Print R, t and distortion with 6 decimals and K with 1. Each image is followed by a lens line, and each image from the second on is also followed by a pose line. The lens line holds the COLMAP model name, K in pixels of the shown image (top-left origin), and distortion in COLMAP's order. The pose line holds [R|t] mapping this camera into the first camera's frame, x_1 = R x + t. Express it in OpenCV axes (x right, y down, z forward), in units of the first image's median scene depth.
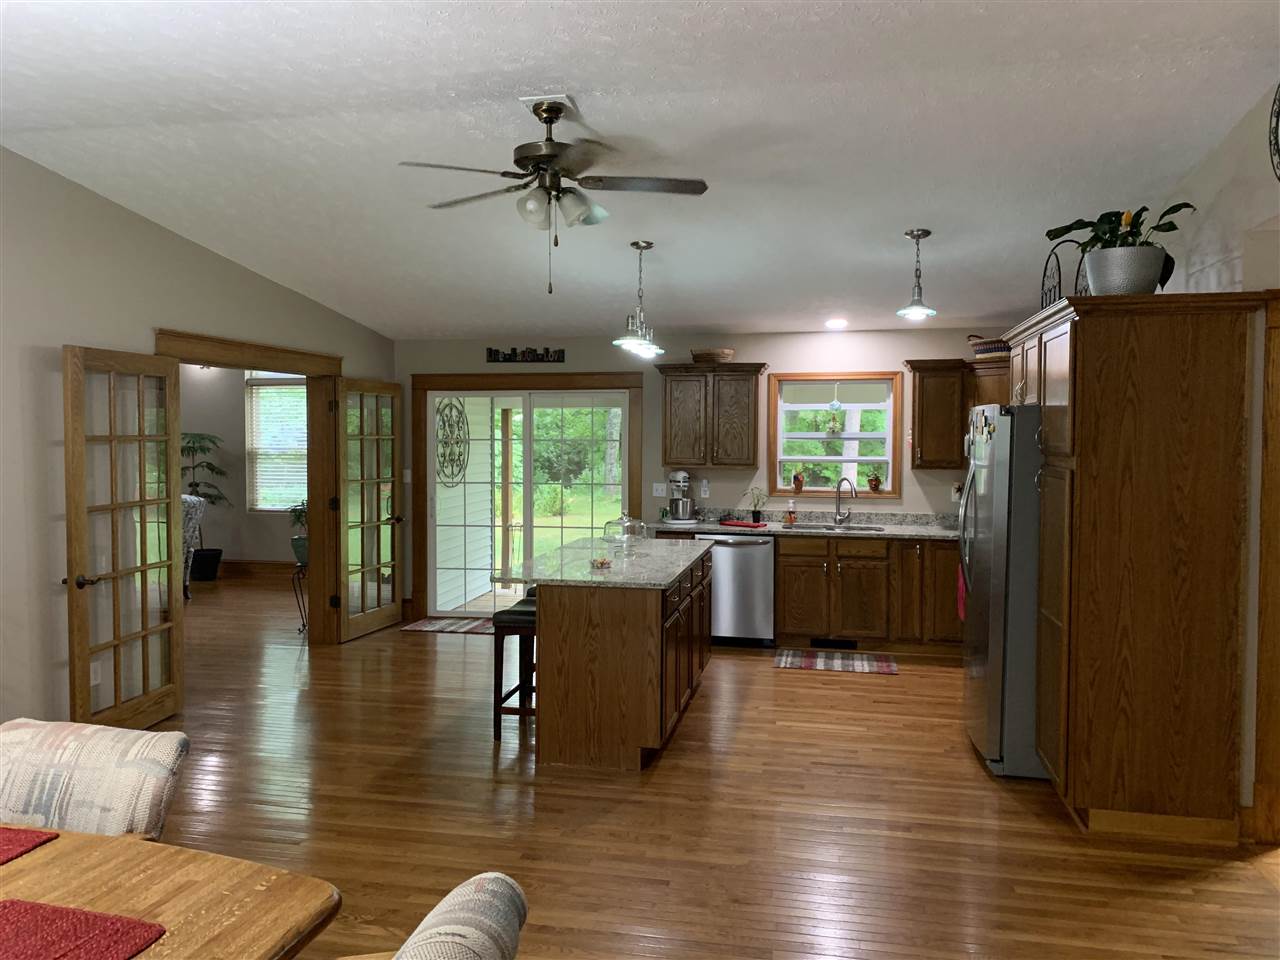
lens RADIAL K [[976.0, 0, 639.8], [0, 976.0, 479.8], [0, 0, 1]] dist [-0.003557, -0.000923]
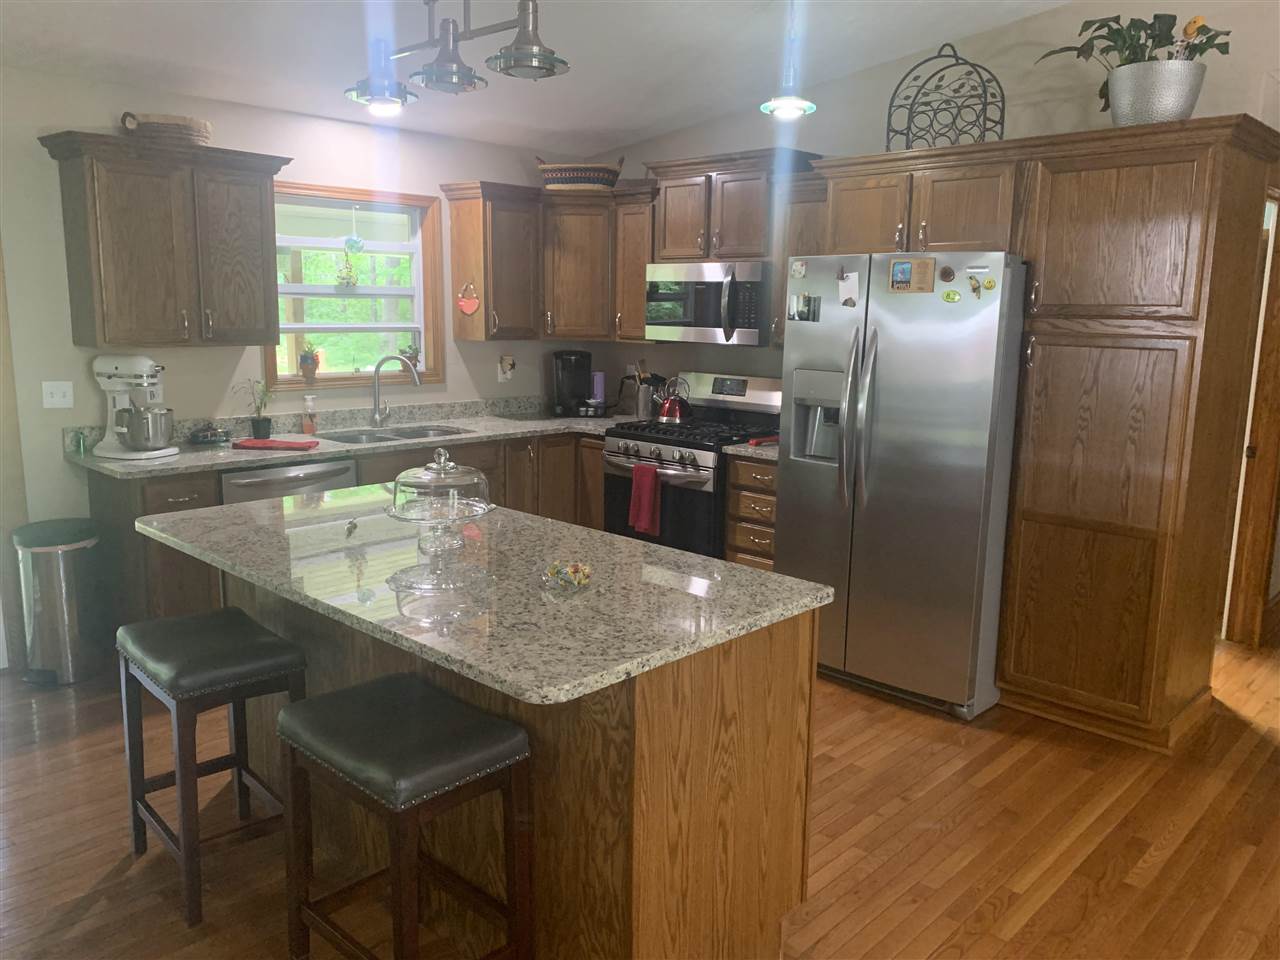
lens RADIAL K [[976.0, 0, 640.2], [0, 976.0, 475.1], [0, 0, 1]] dist [-0.003557, -0.000923]
pose [[0.524171, -0.141809, 0.839723, -0.268274], [0.023335, 0.988060, 0.152293, -0.019041], [-0.851293, -0.060233, 0.521222, 0.509925]]
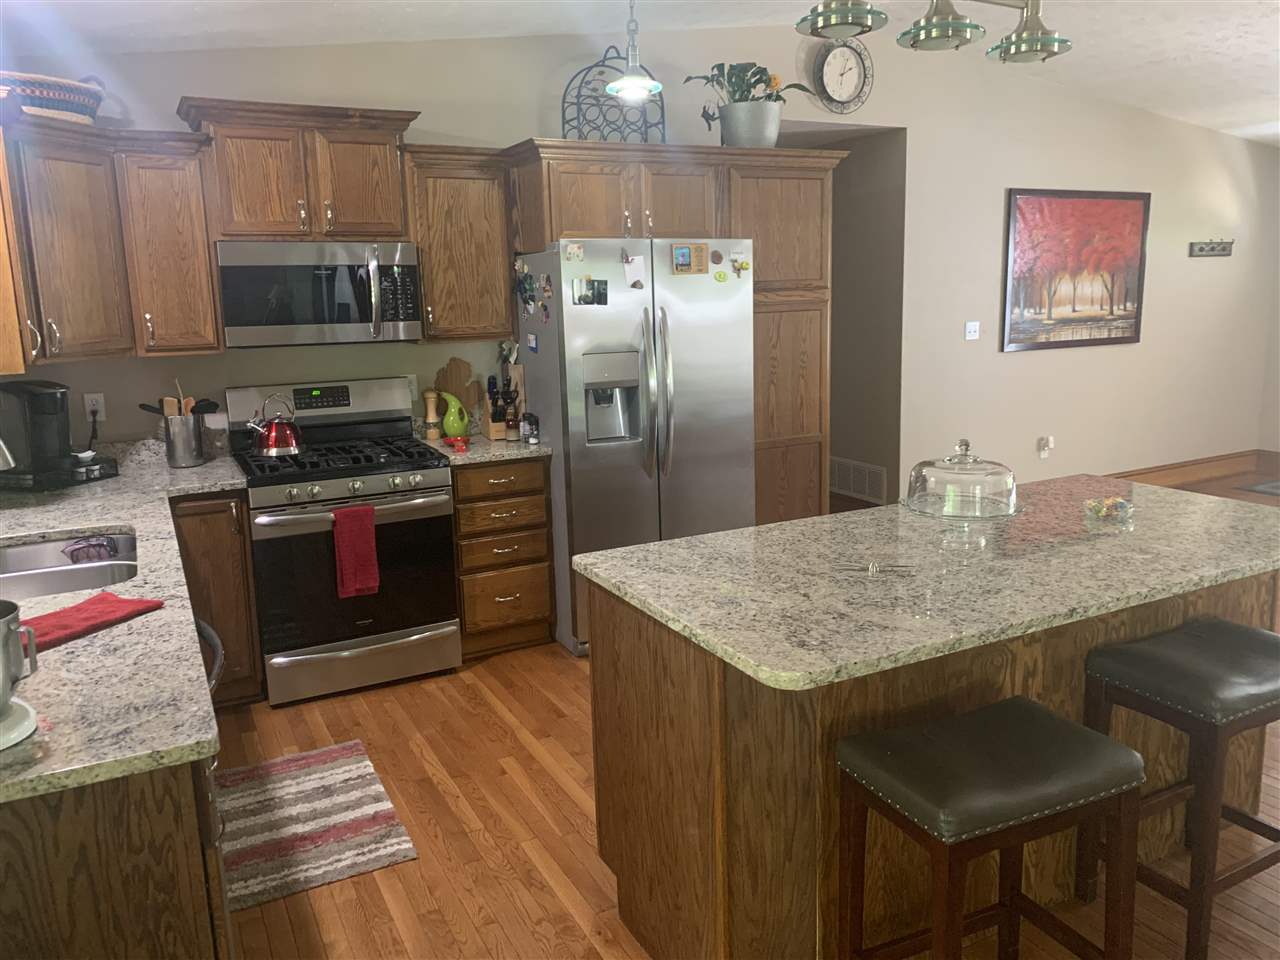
lens RADIAL K [[976.0, 0, 641.1], [0, 976.0, 476.1], [0, 0, 1]] dist [-0.003557, -0.000923]
pose [[-0.640627, -0.132773, 0.756286, -0.190502], [0.055833, 0.974275, 0.218337, -0.041885], [-0.765820, 0.182098, -0.616733, 1.025983]]
